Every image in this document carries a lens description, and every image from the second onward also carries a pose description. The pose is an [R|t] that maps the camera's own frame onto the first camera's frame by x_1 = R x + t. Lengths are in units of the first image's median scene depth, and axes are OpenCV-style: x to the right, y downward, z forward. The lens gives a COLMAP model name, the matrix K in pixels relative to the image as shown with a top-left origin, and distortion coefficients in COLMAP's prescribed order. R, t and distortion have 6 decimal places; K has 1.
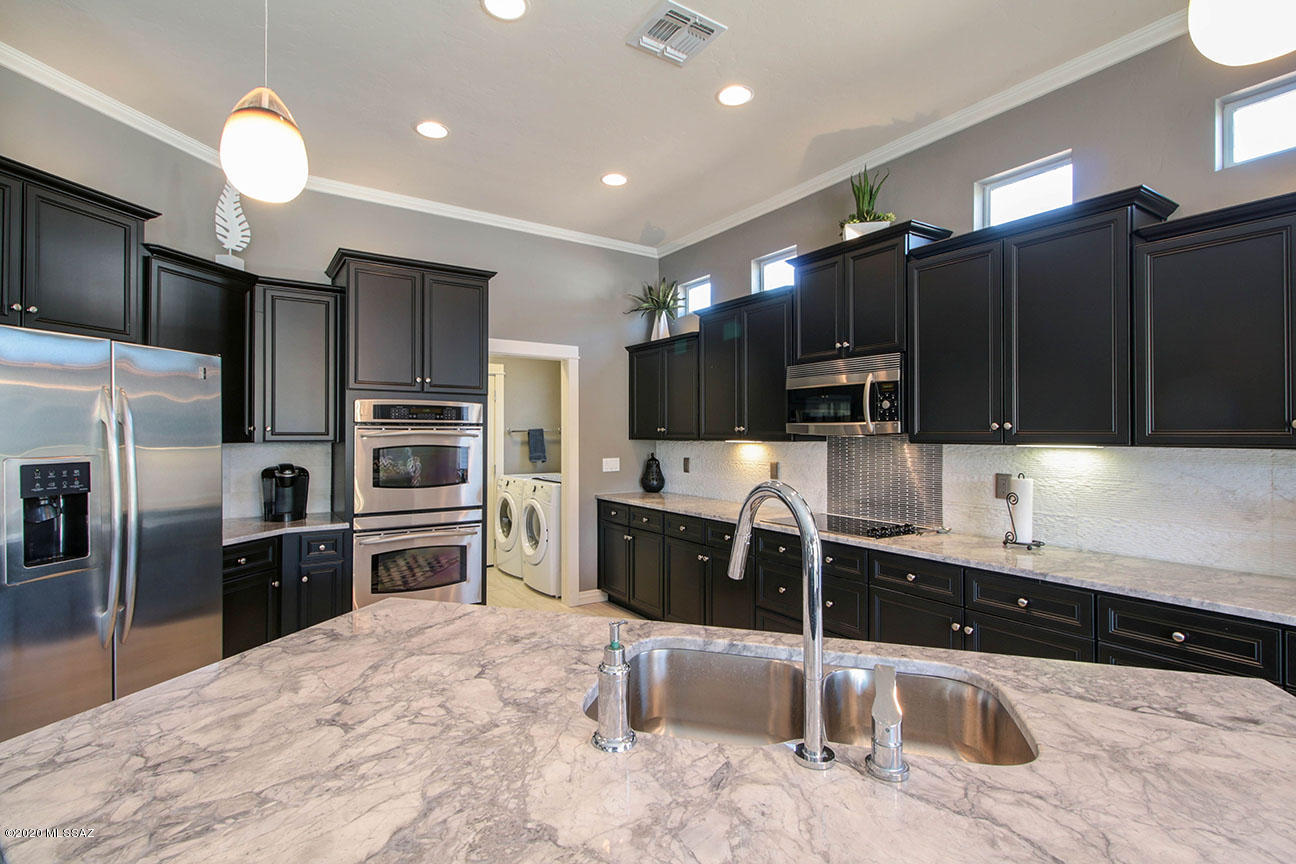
lens RADIAL K [[608.0, 0, 645.6], [0, 608.0, 430.8], [0, 0, 1]] dist [0.004660, -0.000467]
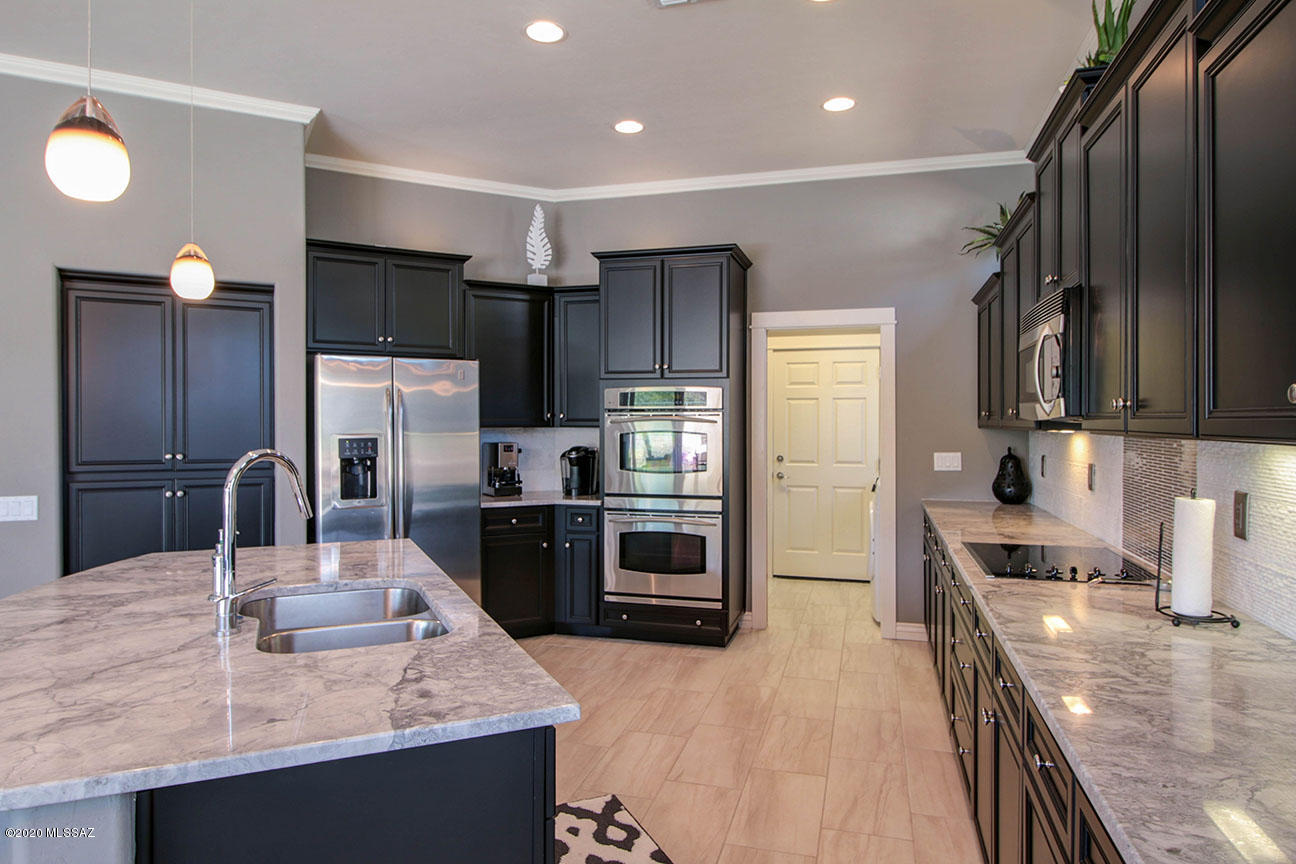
lens RADIAL K [[803.4, 0, 640.8], [0, 803.4, 427.0], [0, 0, 1]] dist [0.005789, 0.001141]
pose [[0.638857, 0.004810, -0.769310, 0.651516], [0.003591, 0.999951, 0.009233, 0.004441], [0.769317, -0.008661, 0.638809, 0.122510]]
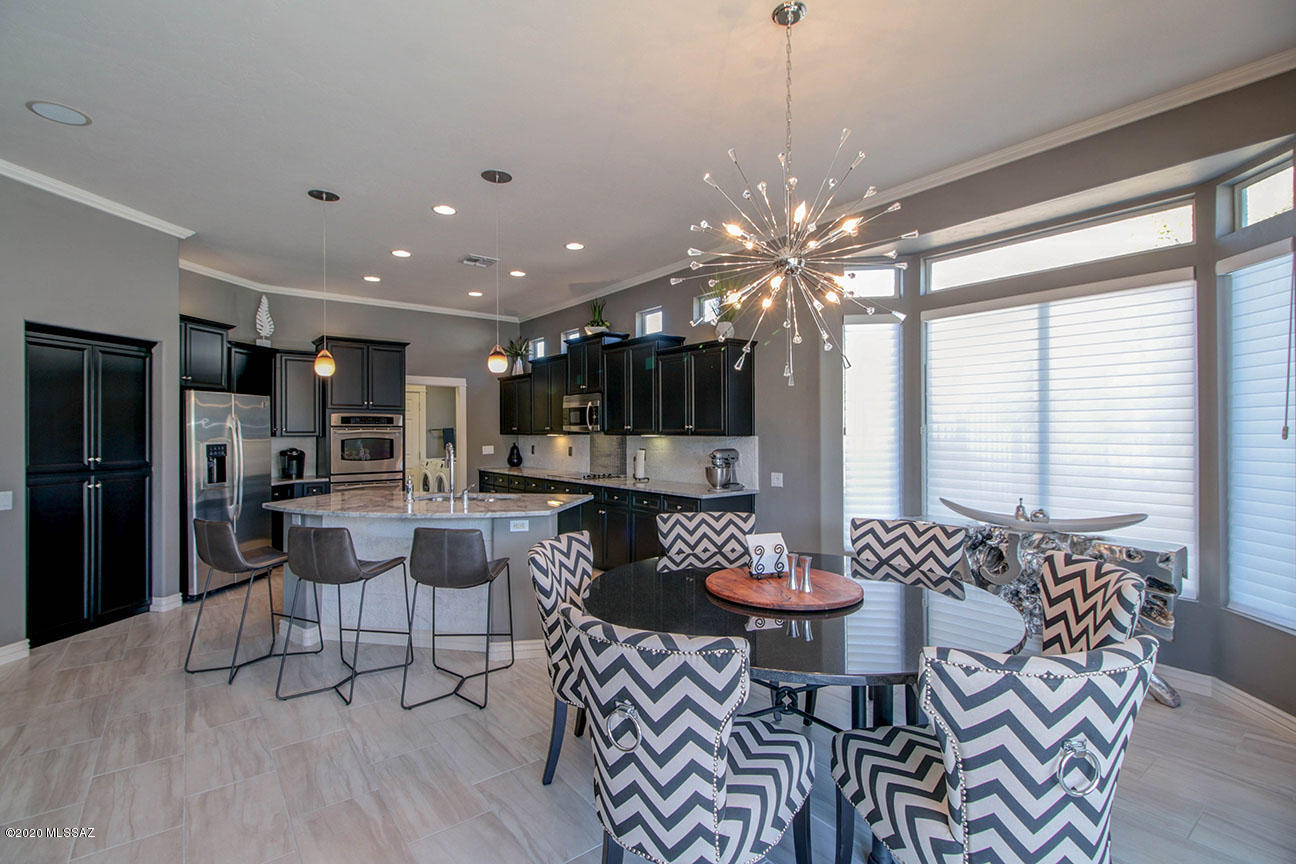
lens RADIAL K [[608.0, 0, 656.1], [0, 608.0, 428.1], [0, 0, 1]] dist [0.004660, -0.000467]
pose [[0.996417, -0.004032, 0.084480, 0.364654], [0.003924, 0.999991, 0.001443, -0.005497], [-0.084485, -0.001106, 0.996424, -0.958310]]
